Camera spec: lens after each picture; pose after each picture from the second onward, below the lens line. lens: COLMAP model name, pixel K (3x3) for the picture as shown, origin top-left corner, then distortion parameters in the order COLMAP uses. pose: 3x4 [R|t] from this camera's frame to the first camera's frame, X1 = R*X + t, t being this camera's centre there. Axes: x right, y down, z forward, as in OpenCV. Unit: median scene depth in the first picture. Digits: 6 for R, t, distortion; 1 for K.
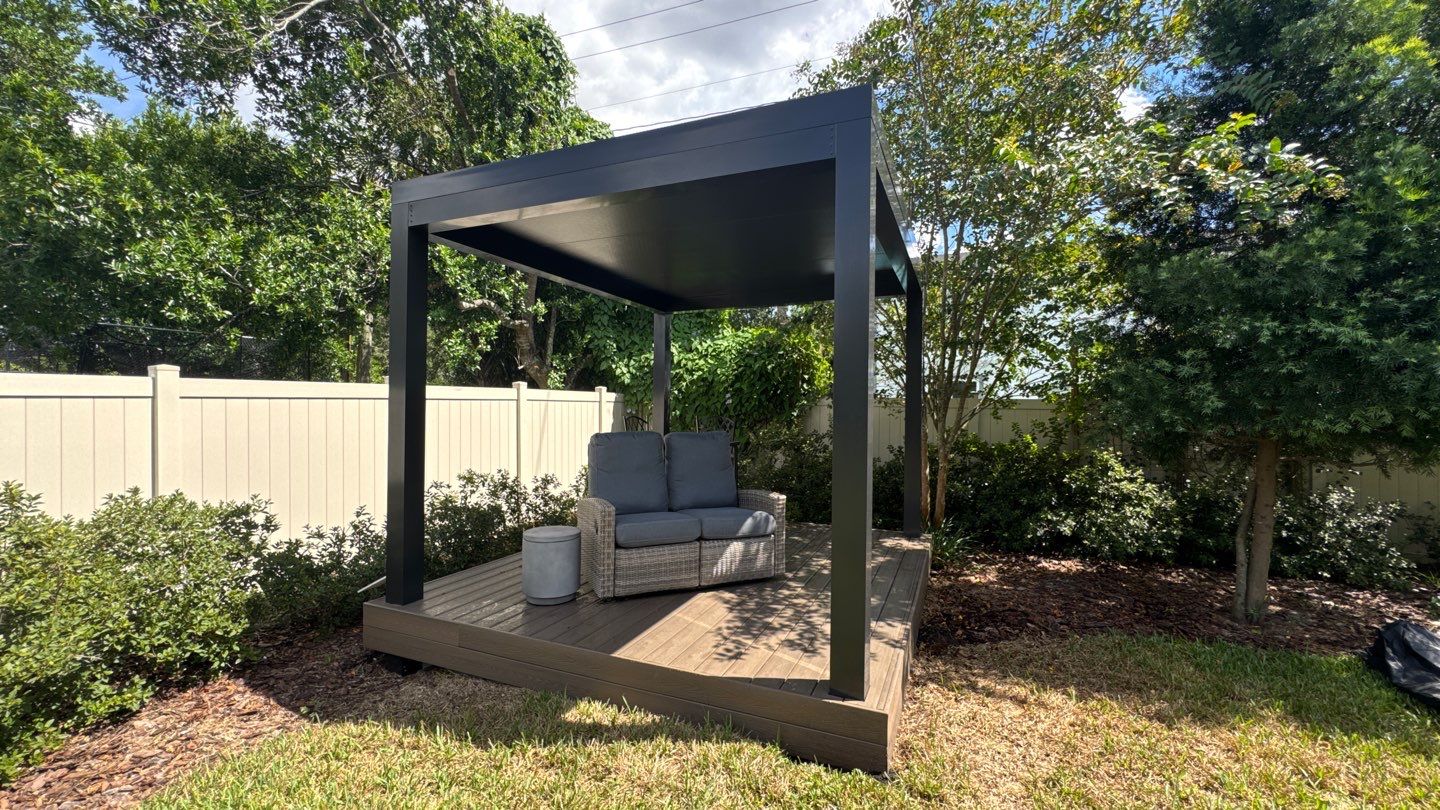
lens RADIAL K [[575.8, 0, 719.3], [0, 575.8, 407.8], [0, 0, 1]] dist [-0.000908, 0.000174]
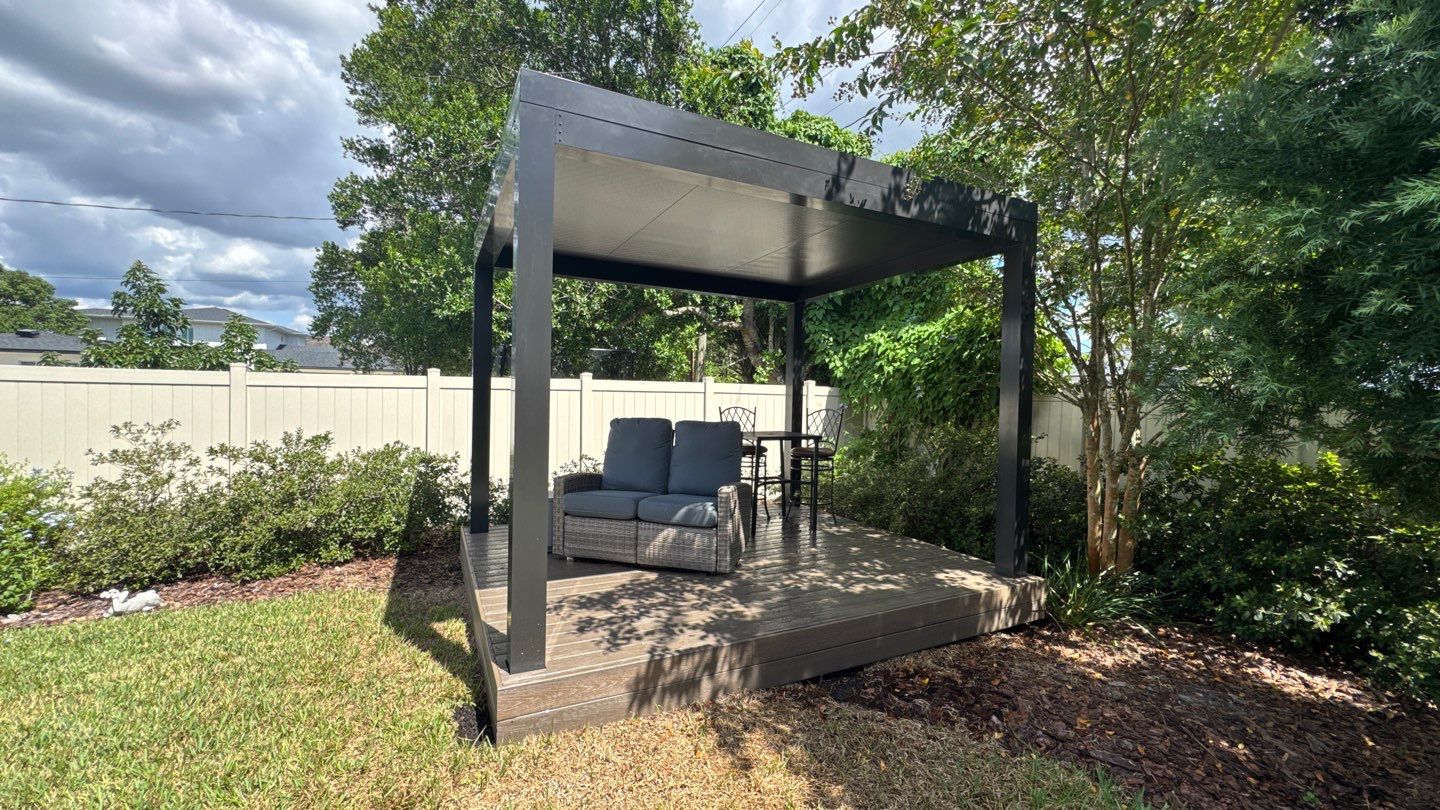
lens RADIAL K [[575.8, 0, 719.3], [0, 575.8, 407.8], [0, 0, 1]] dist [-0.000908, 0.000174]
pose [[0.762710, 0.017526, -0.646503, 0.464557], [-0.015630, 0.999840, 0.008666, 0.006813], [0.646552, 0.003495, 0.762862, 0.174579]]
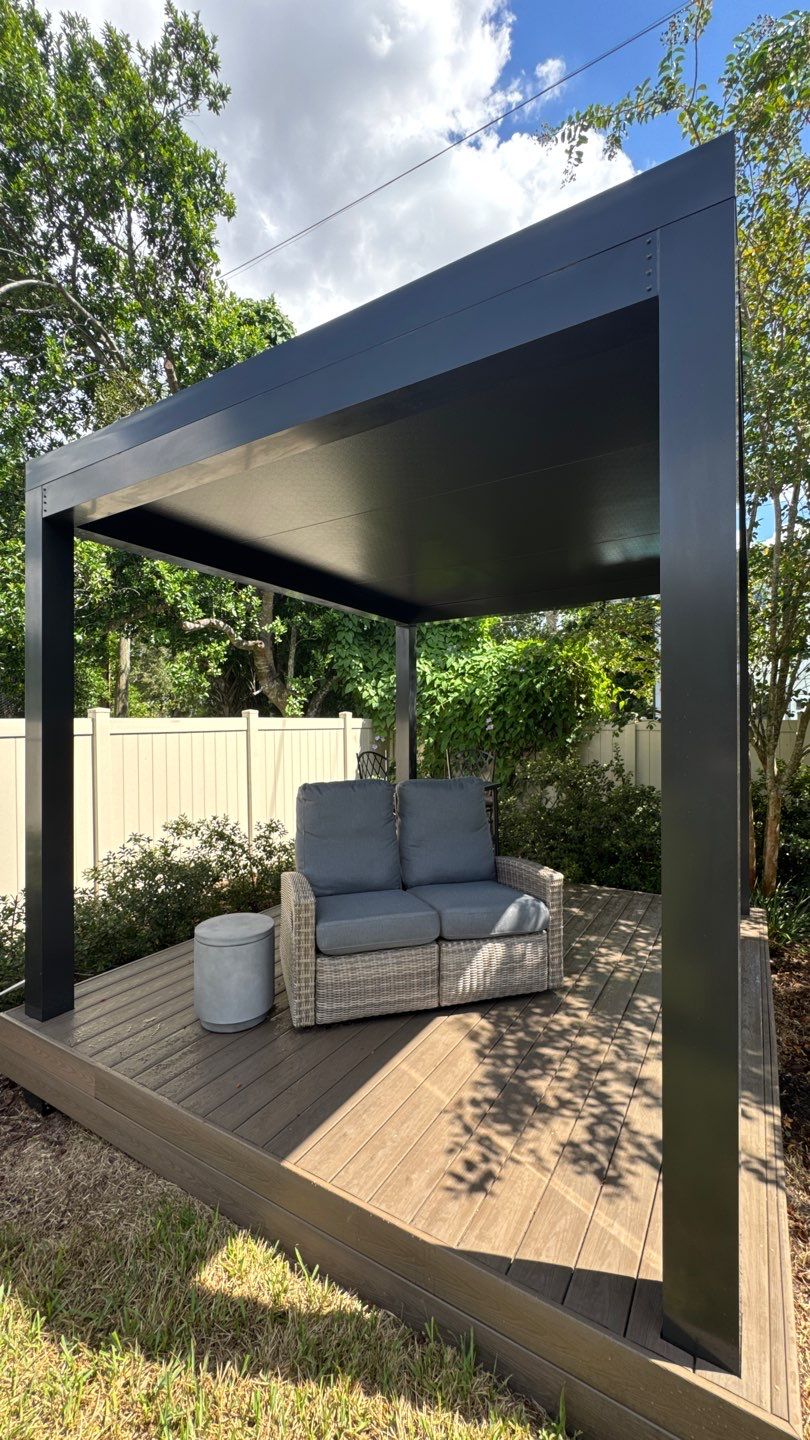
lens RADIAL K [[575.8, 0, 404.6], [0, 575.8, 724.6], [0, 0, 1]] dist [-0.000908, 0.000174]
pose [[0.989615, -0.013842, -0.143074, 0.018459], [0.014000, 0.999902, 0.000096, -0.022318], [0.143059, -0.002098, 0.989712, 0.179735]]
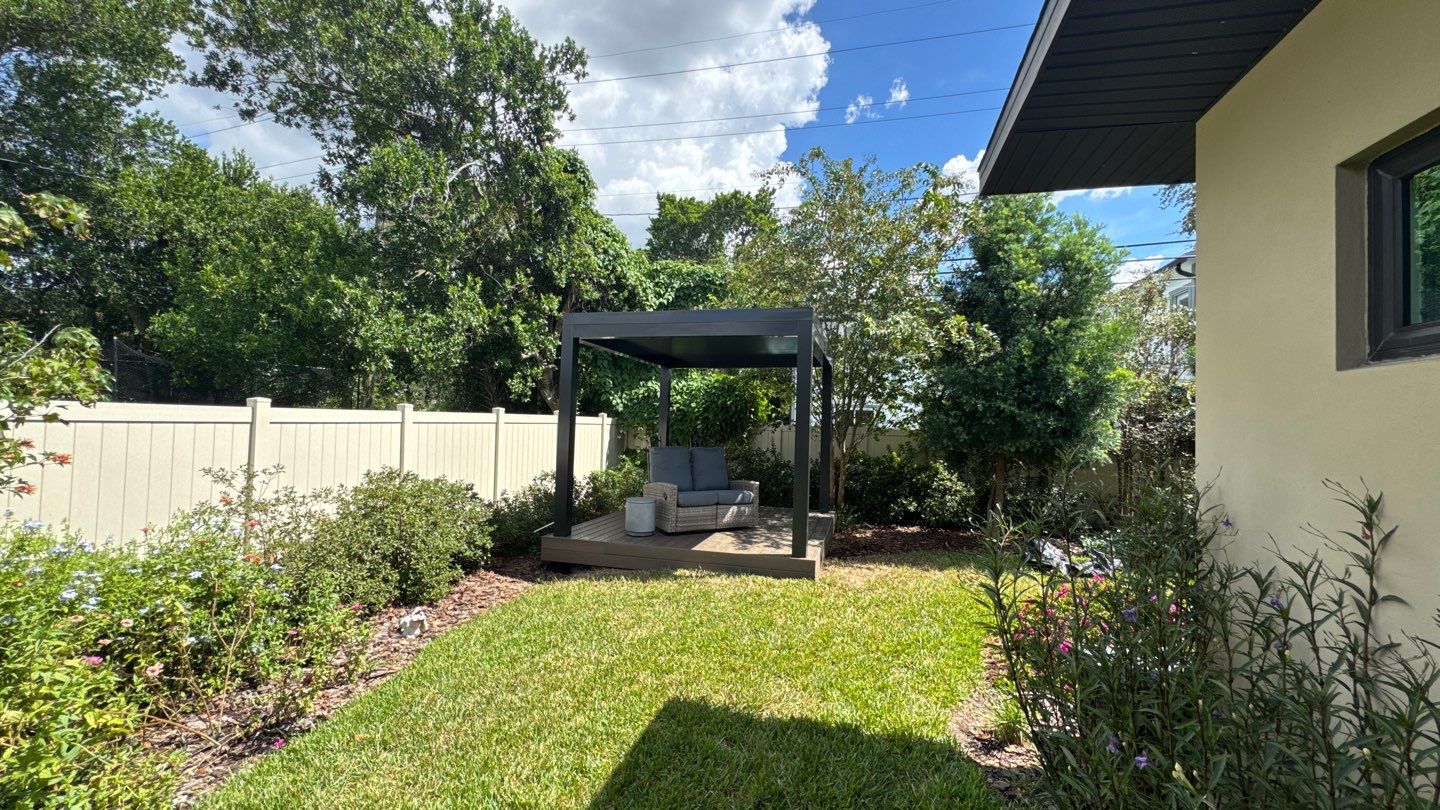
lens RADIAL K [[575.8, 0, 719.3], [0, 575.8, 407.8], [0, 0, 1]] dist [-0.000908, 0.000174]
pose [[0.989034, 0.023954, 0.145735, -0.187392], [-0.019518, 0.999304, -0.031794, -0.016460], [-0.146395, 0.028601, 0.988813, -0.535326]]
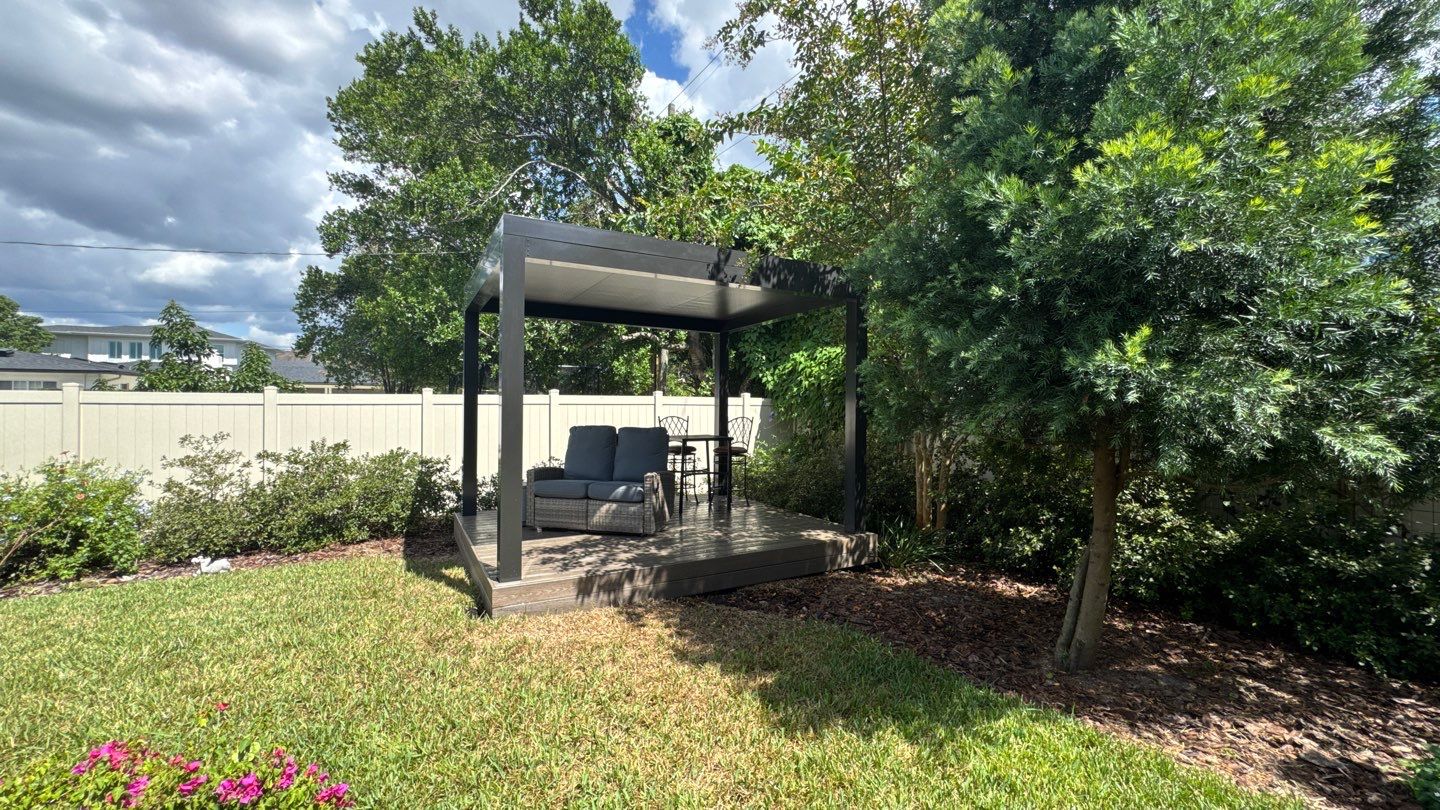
lens RADIAL K [[579.1, 0, 720.0], [0, 579.1, 405.0], [0, 0, 1]] dist [-0.000356, -0.000025]
pose [[0.787746, -0.005426, -0.615976, 0.701256], [-0.002131, 0.999931, -0.011534, 0.003607], [0.615997, 0.010399, 0.787680, 0.020843]]
